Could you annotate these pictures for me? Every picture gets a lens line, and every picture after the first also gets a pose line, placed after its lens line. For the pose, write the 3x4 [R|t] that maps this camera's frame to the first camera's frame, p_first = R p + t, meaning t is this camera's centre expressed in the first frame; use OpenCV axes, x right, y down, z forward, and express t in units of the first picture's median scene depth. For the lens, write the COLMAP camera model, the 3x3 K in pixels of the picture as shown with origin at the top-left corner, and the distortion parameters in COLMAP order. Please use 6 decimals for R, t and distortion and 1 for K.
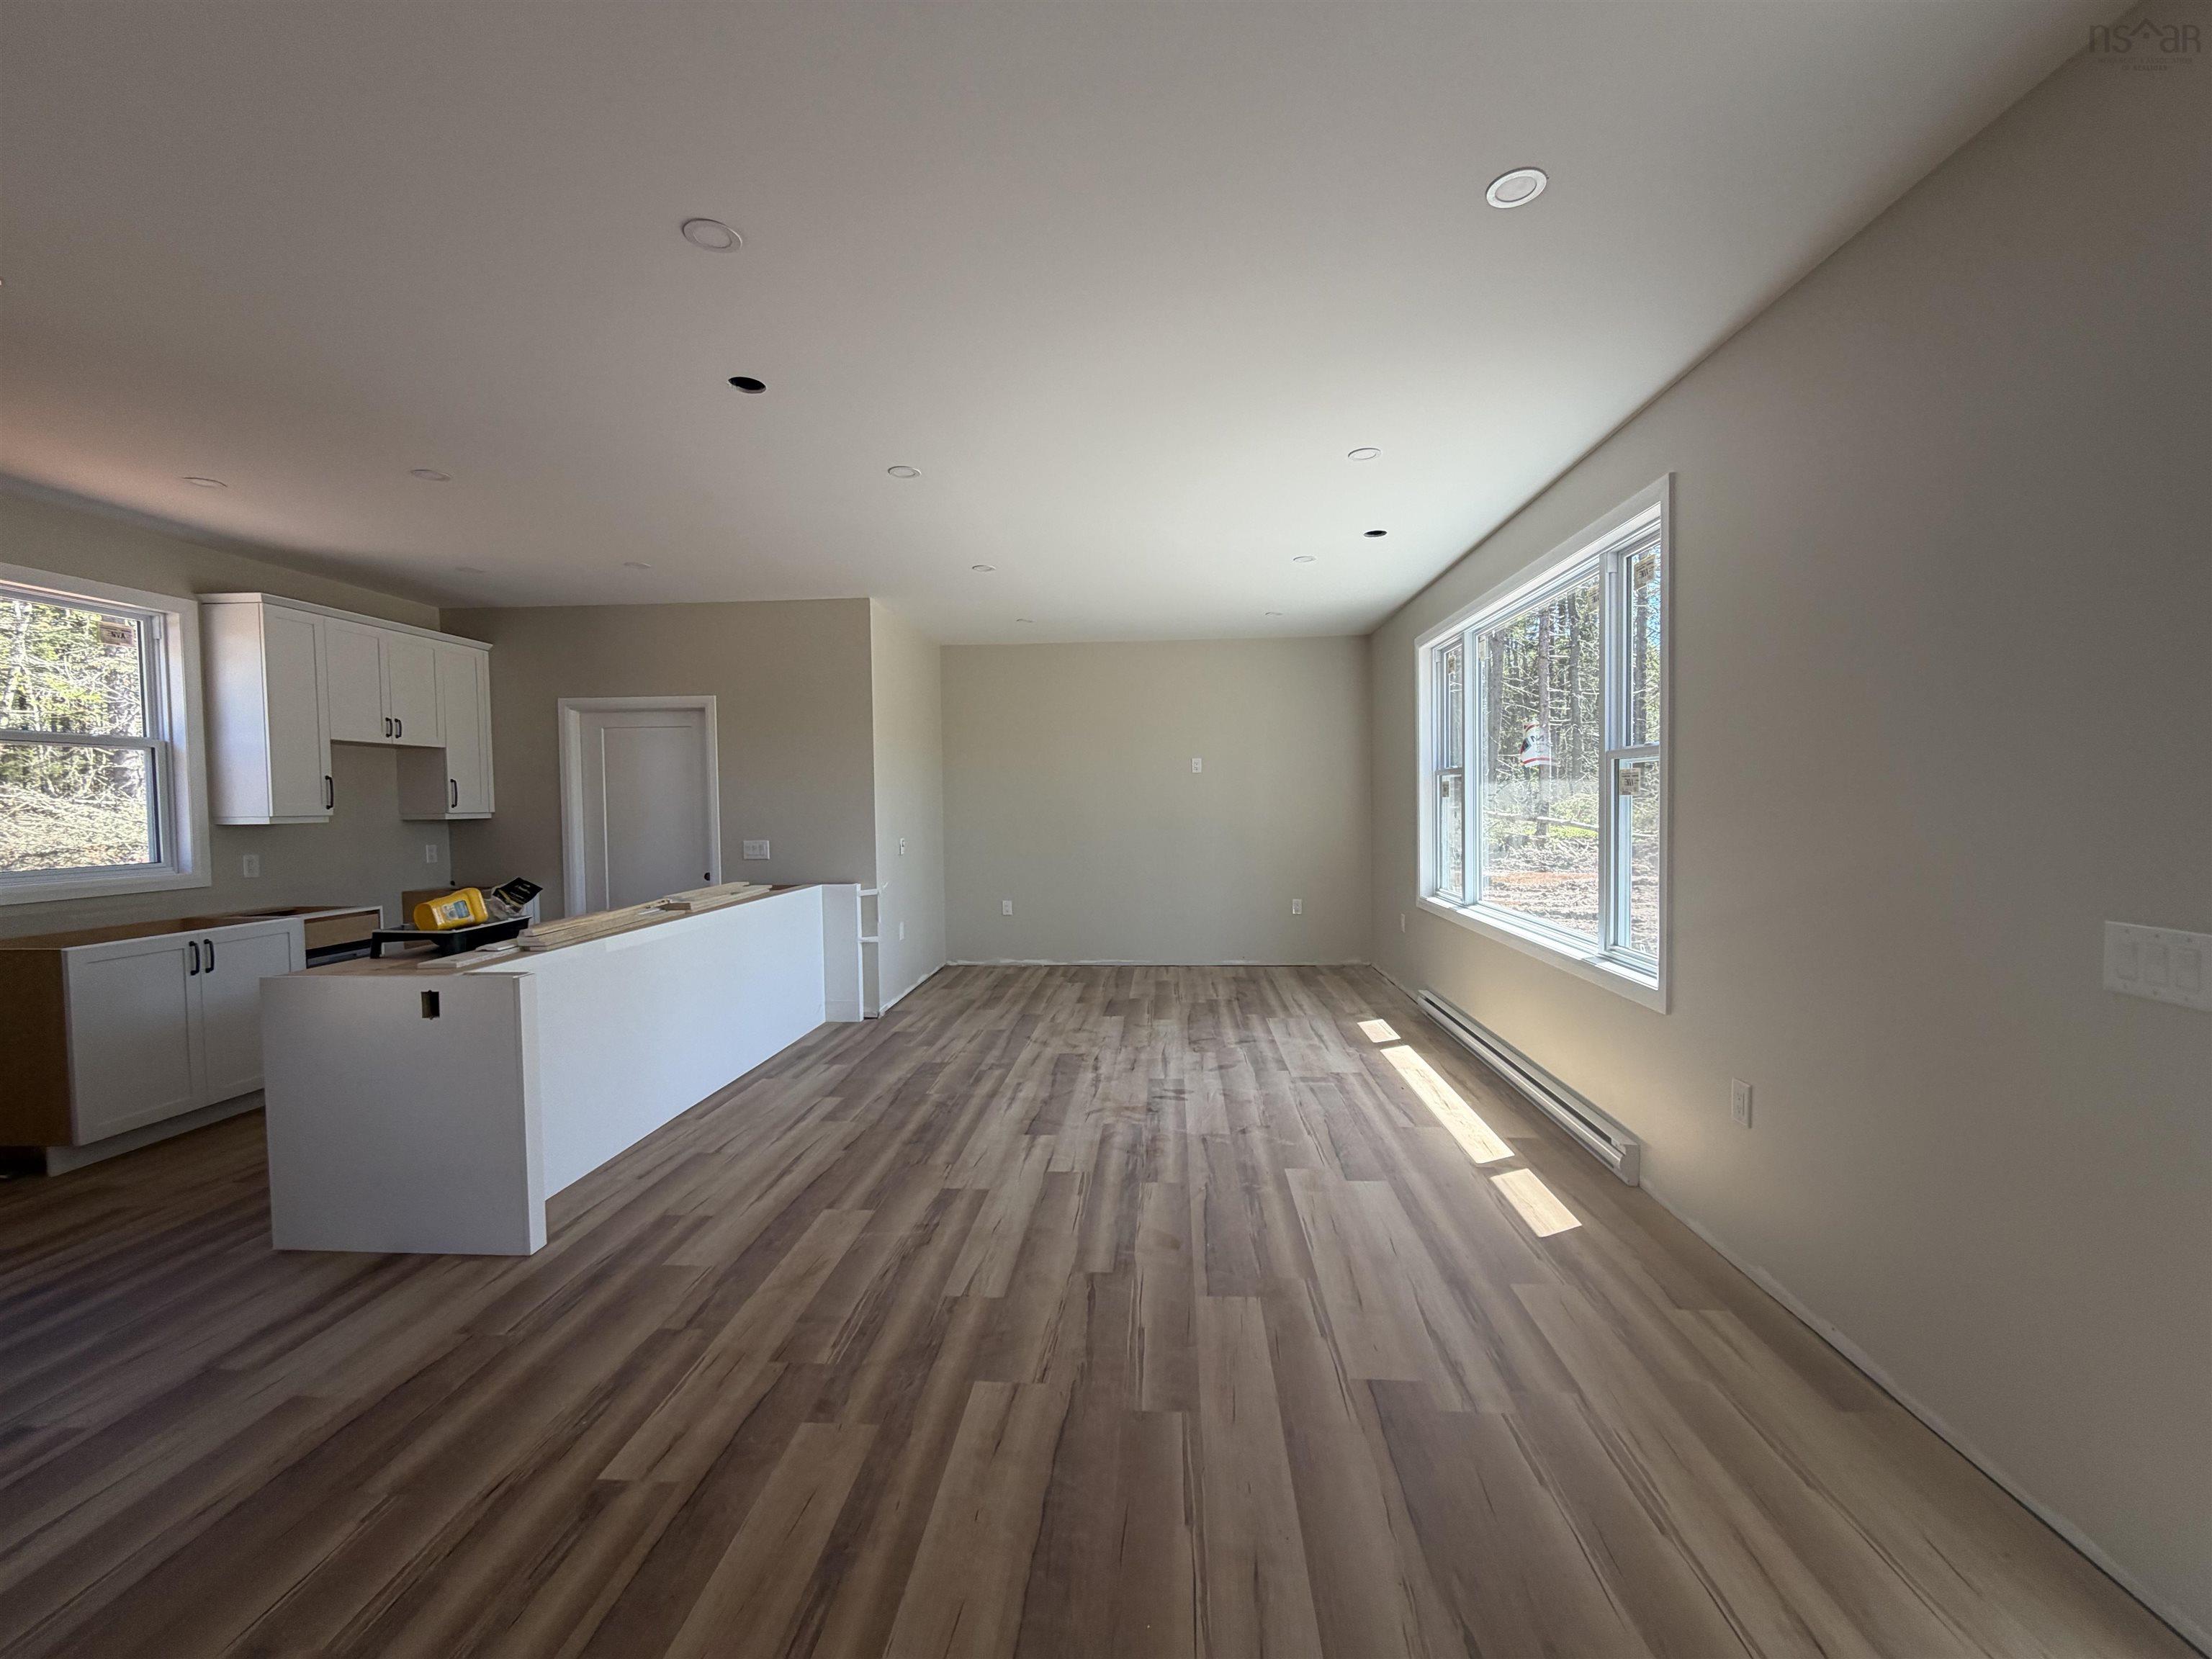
lens RADIAL K [[881.1, 0, 1106.0], [0, 881.1, 829.5], [0, 0, 1]] dist [0.003139, 0.000540]
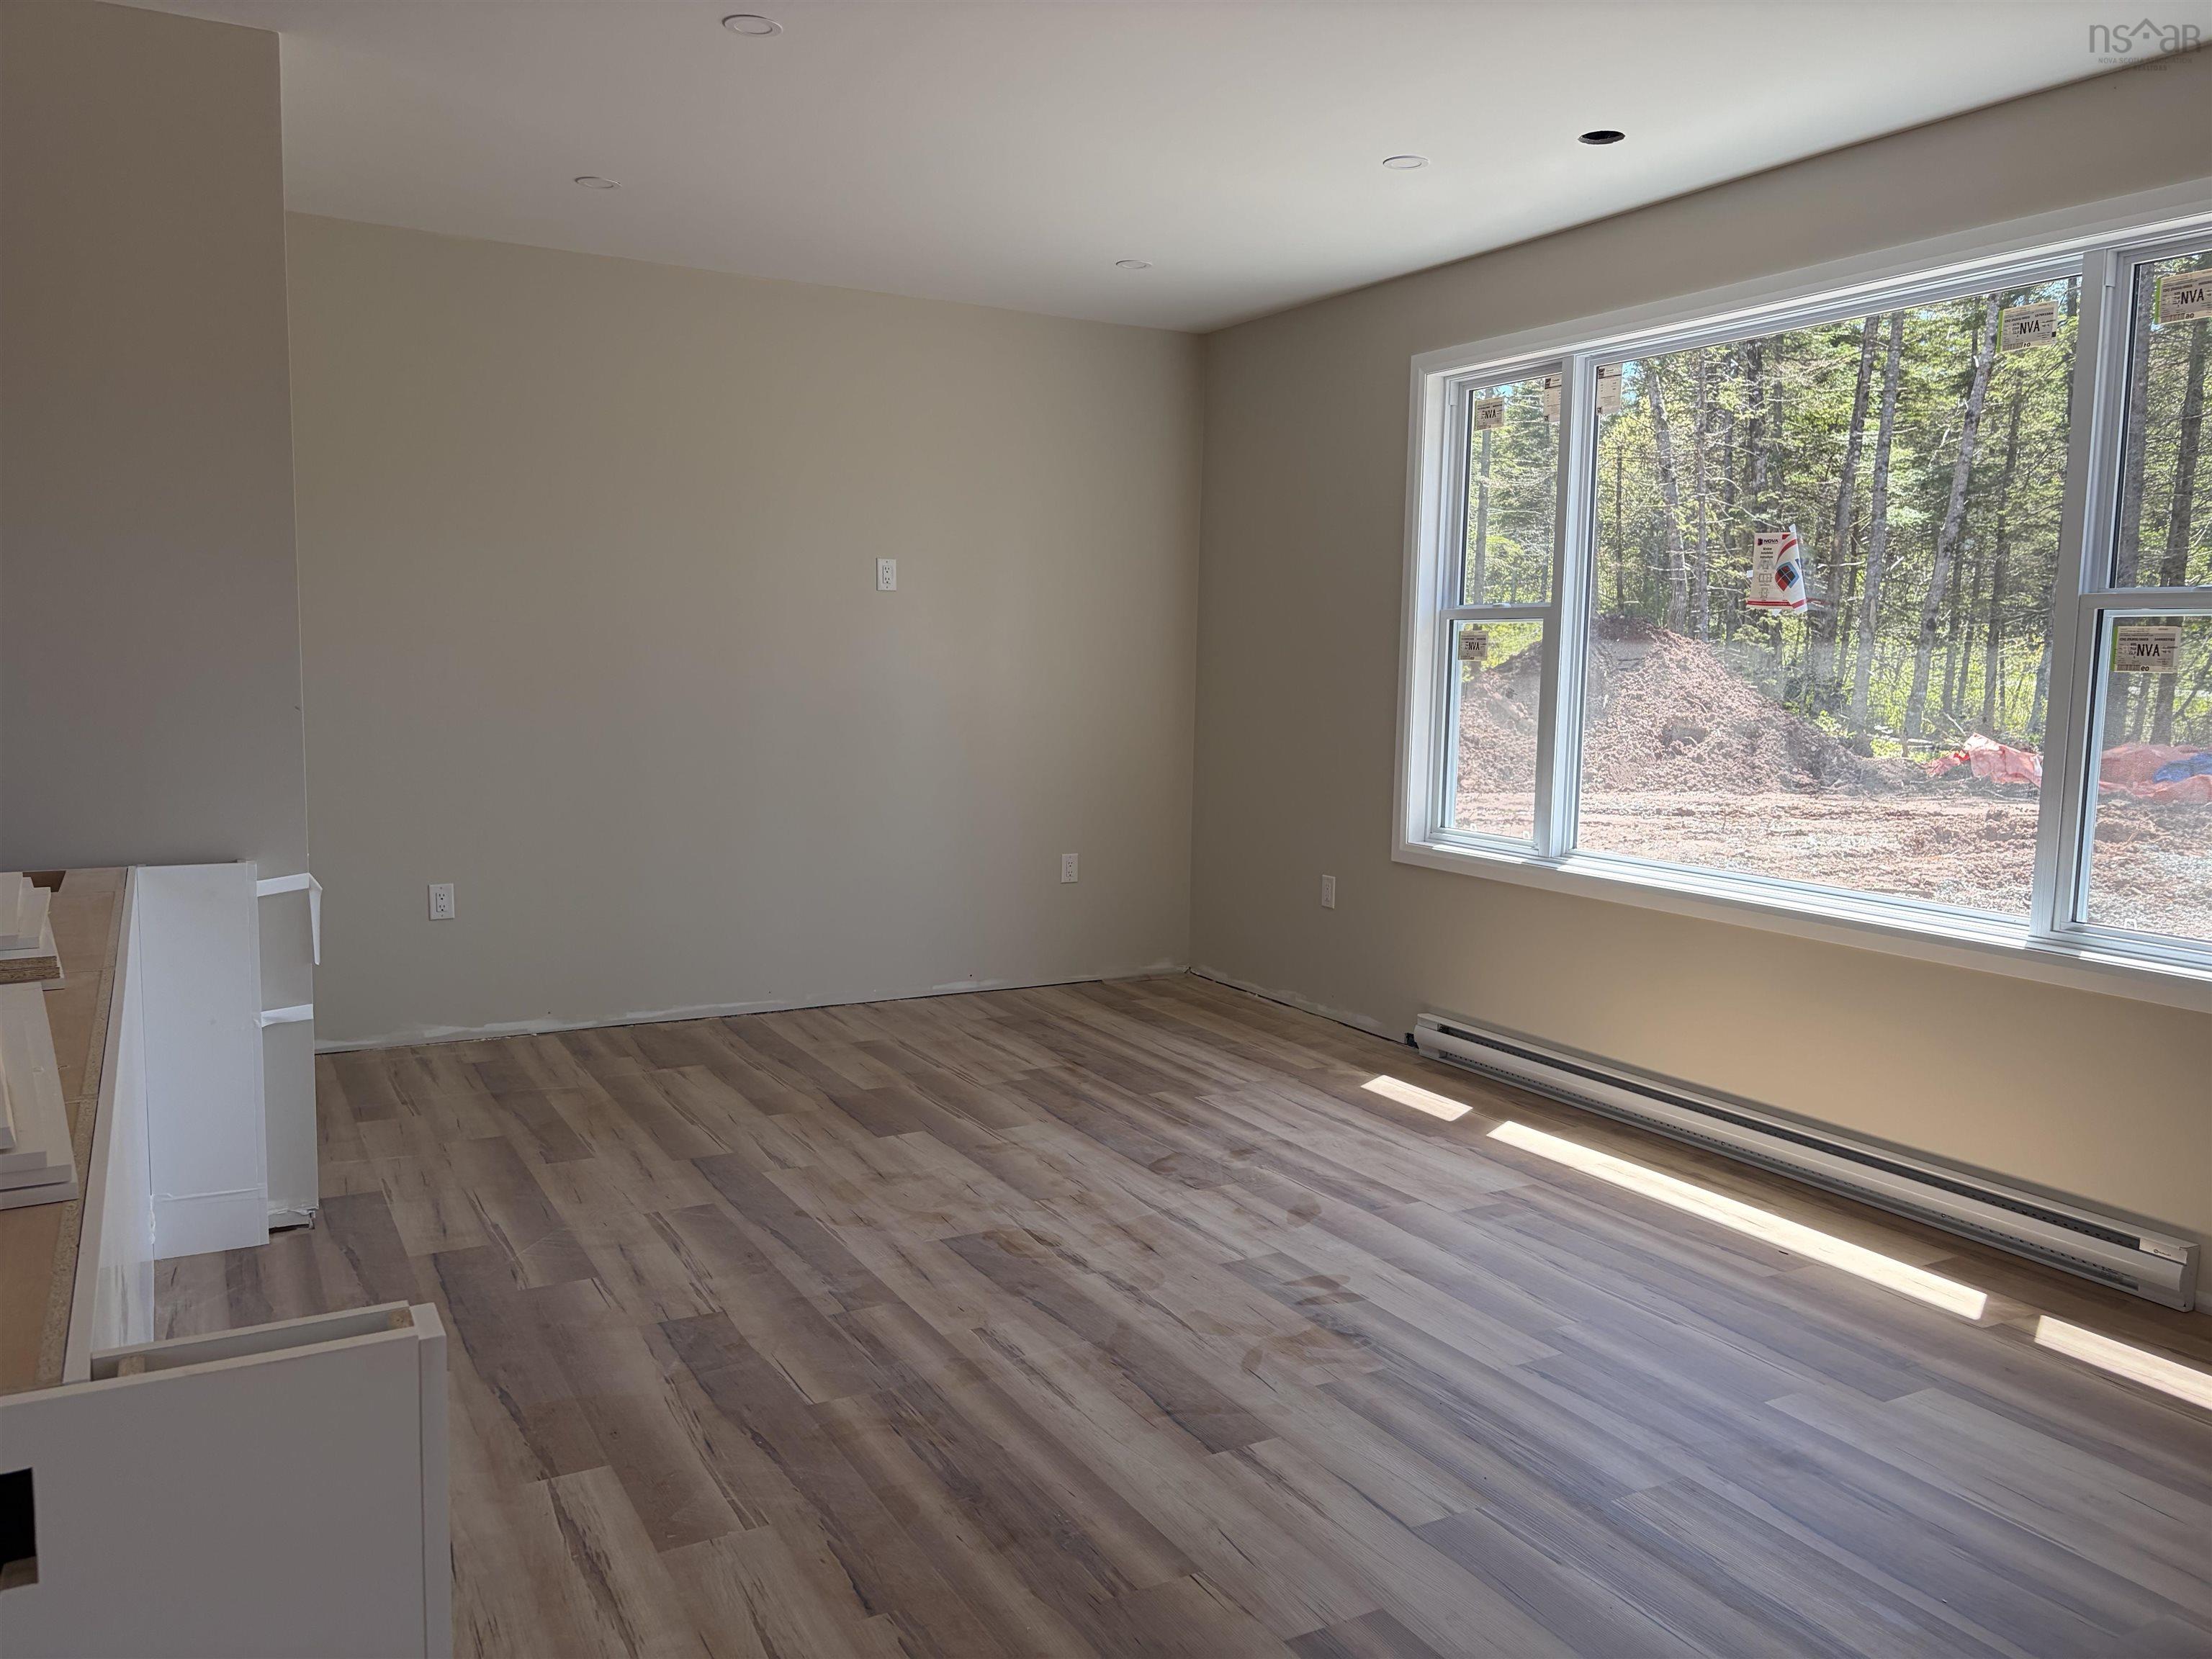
lens RADIAL K [[1670.1, 0, 1109.2], [0, 1670.1, 839.5], [0, 0, 1]] dist [0.028647, -0.005438]
pose [[0.834649, -0.033136, 0.549785, -0.520796], [-0.011388, 0.996937, 0.077375, -0.005133], [-0.550664, -0.070842, 0.831715, 0.356429]]
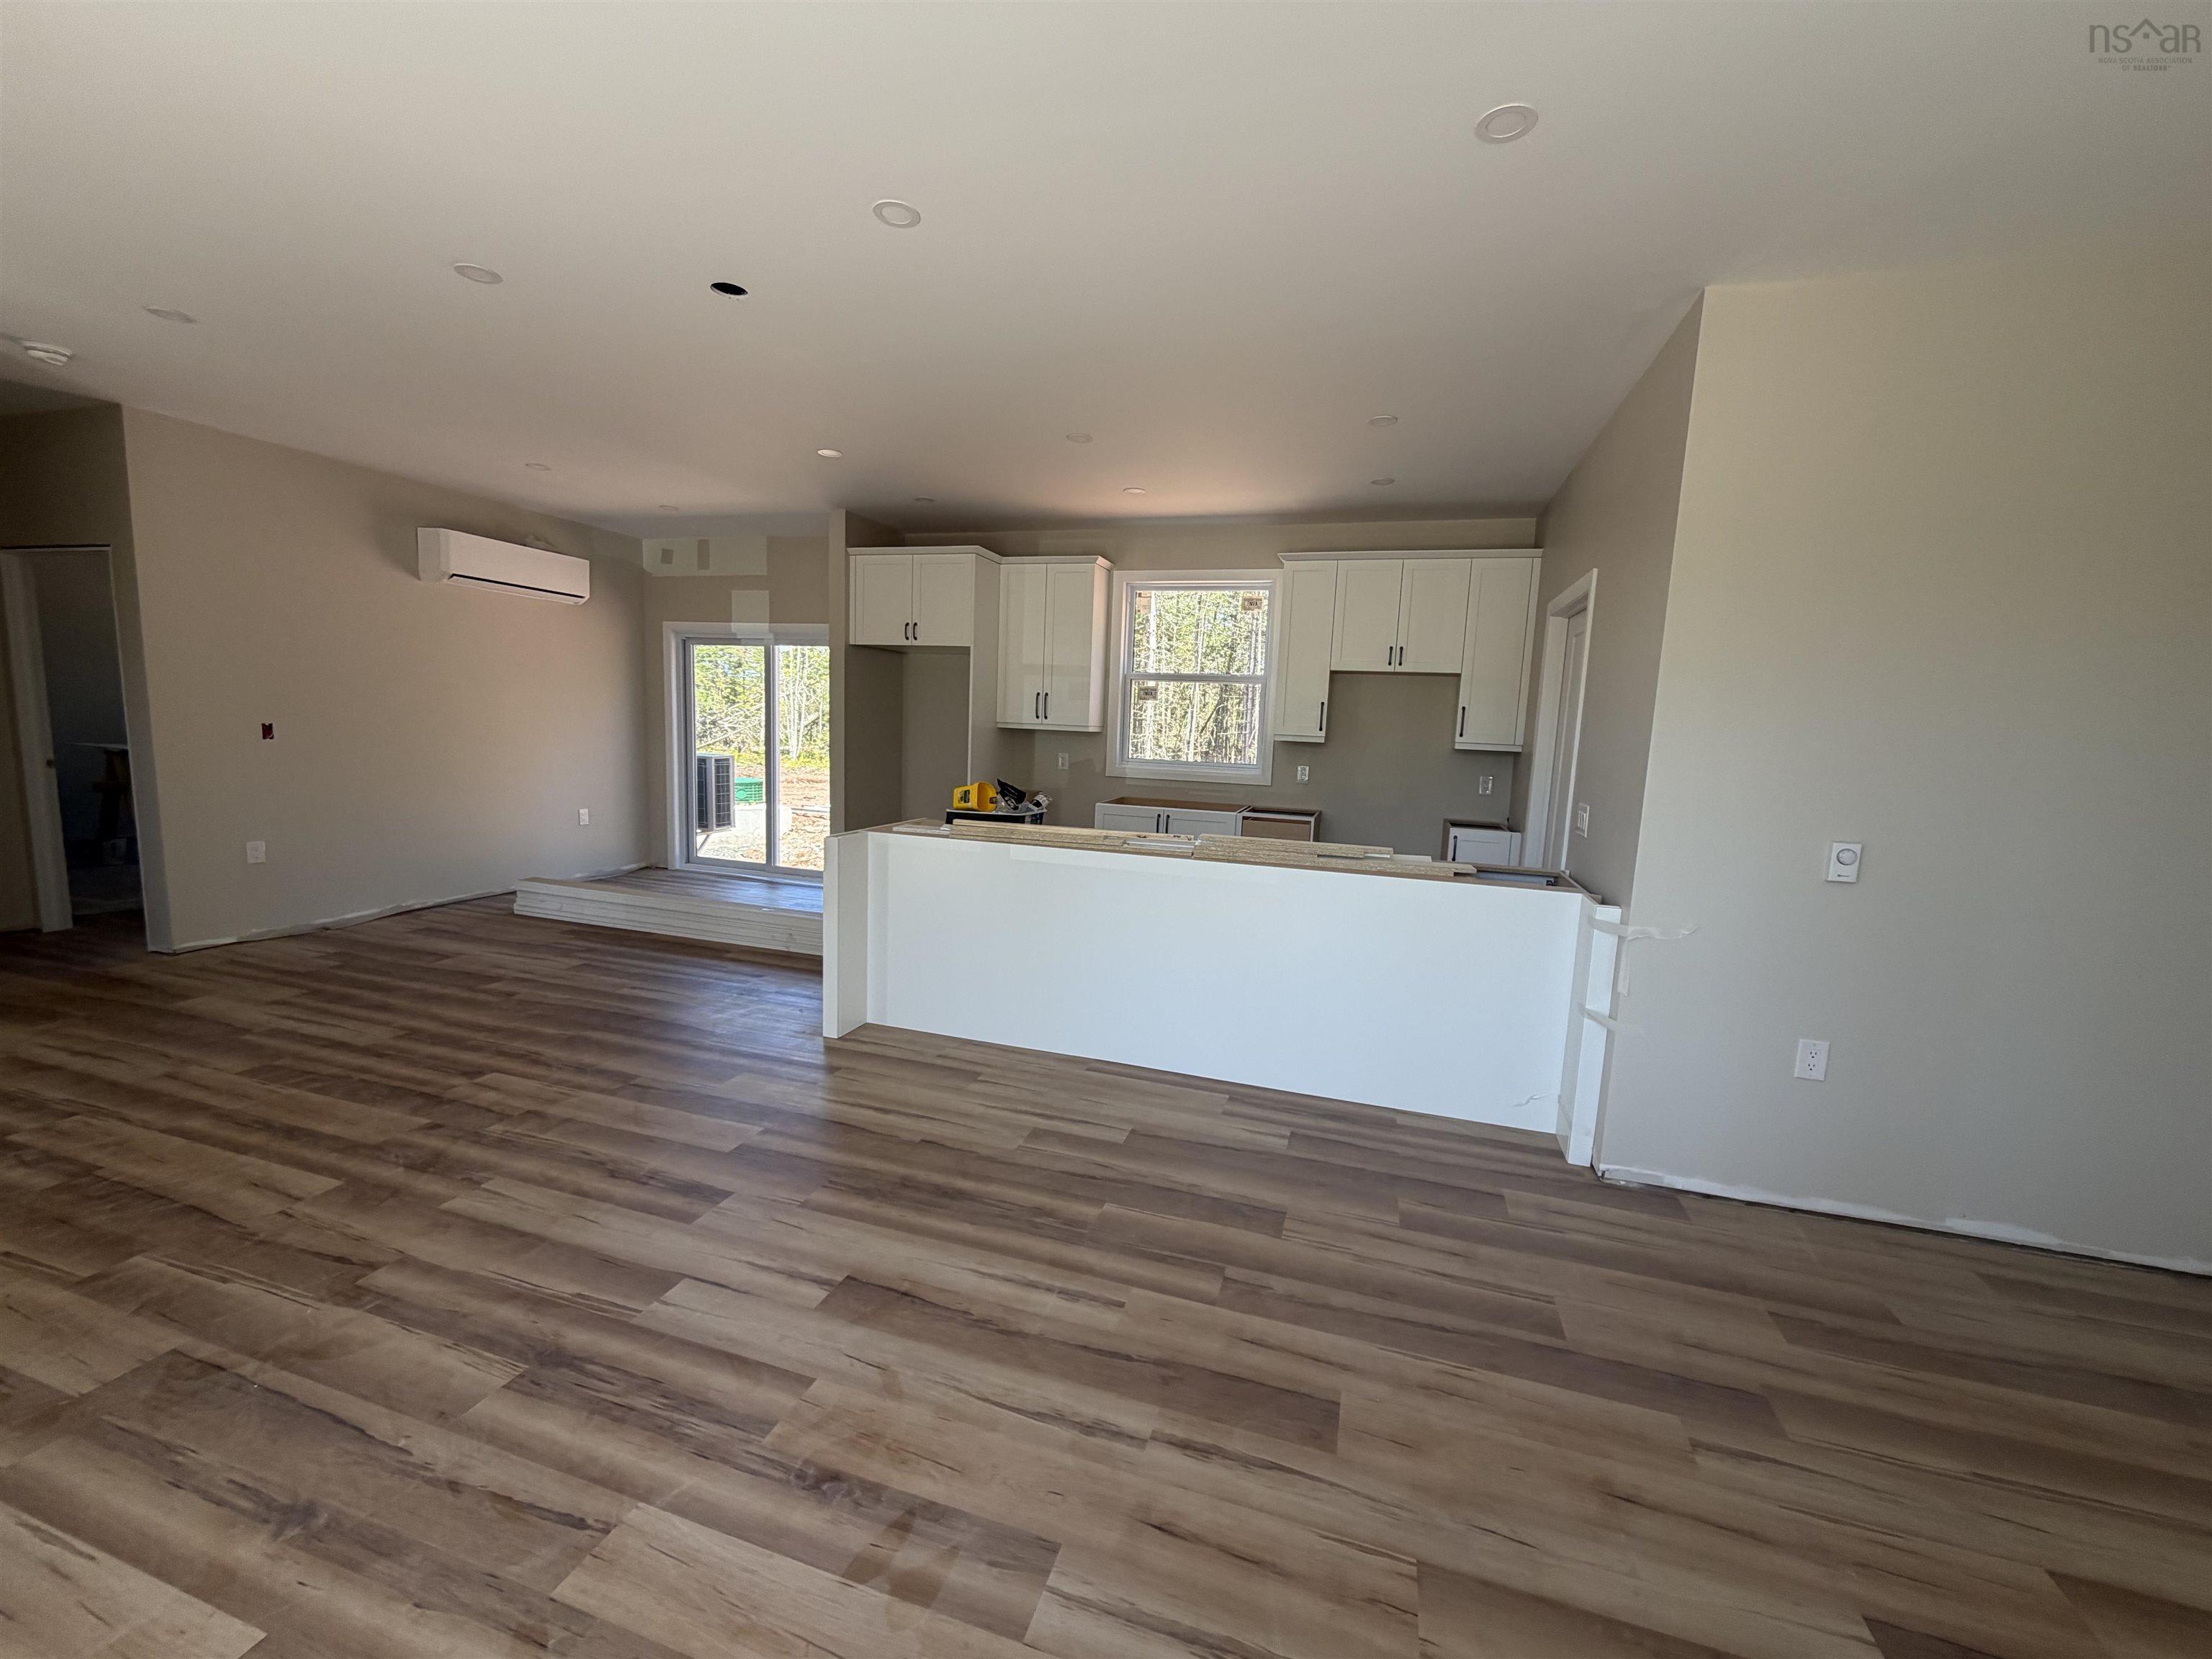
lens RADIAL K [[881.1, 0, 1106.0], [0, 881.1, 829.5], [0, 0, 1]] dist [0.003139, 0.000540]
pose [[-0.229120, 0.122886, -0.965610, 0.379520], [-0.069167, 0.987436, 0.142076, -0.047742], [0.970938, 0.099341, -0.217742, 1.177438]]
